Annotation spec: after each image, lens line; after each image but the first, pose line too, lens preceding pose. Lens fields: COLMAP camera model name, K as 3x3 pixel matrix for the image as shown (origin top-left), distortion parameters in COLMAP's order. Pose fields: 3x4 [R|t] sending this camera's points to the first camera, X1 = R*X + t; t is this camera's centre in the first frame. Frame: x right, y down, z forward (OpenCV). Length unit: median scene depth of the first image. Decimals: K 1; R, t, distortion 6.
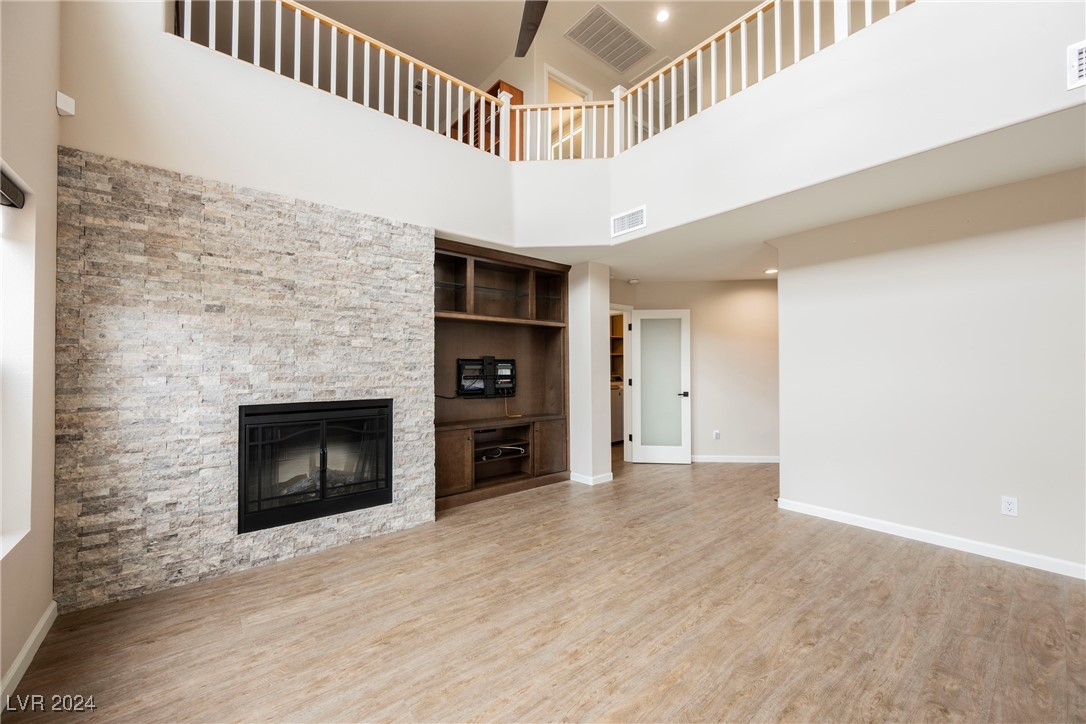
lens RADIAL K [[426.5, 0, 546.6], [0, 426.5, 360.0], [0, 0, 1]] dist [0.001458, -0.000139]
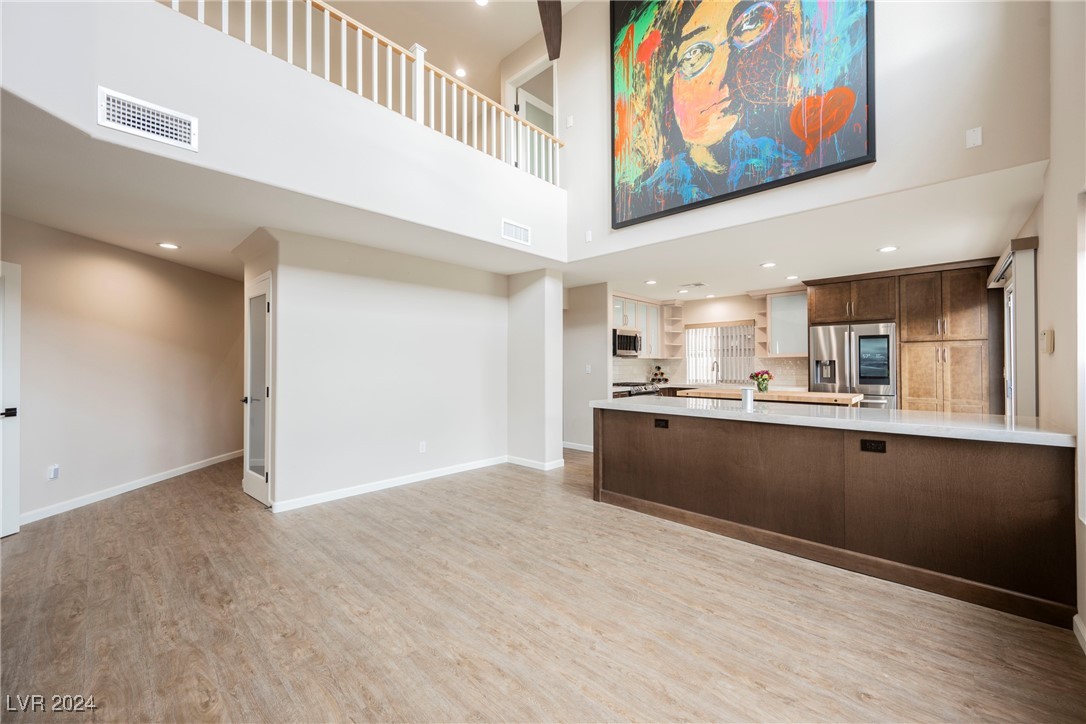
lens RADIAL K [[426.5, 0, 540.6], [0, 426.5, 361.1], [0, 0, 1]] dist [0.001458, -0.000139]
pose [[-0.129342, 0.015367, 0.991481, -0.685064], [-0.018294, 0.999673, -0.017880, 0.018120], [-0.991431, -0.020451, -0.129019, 0.769491]]
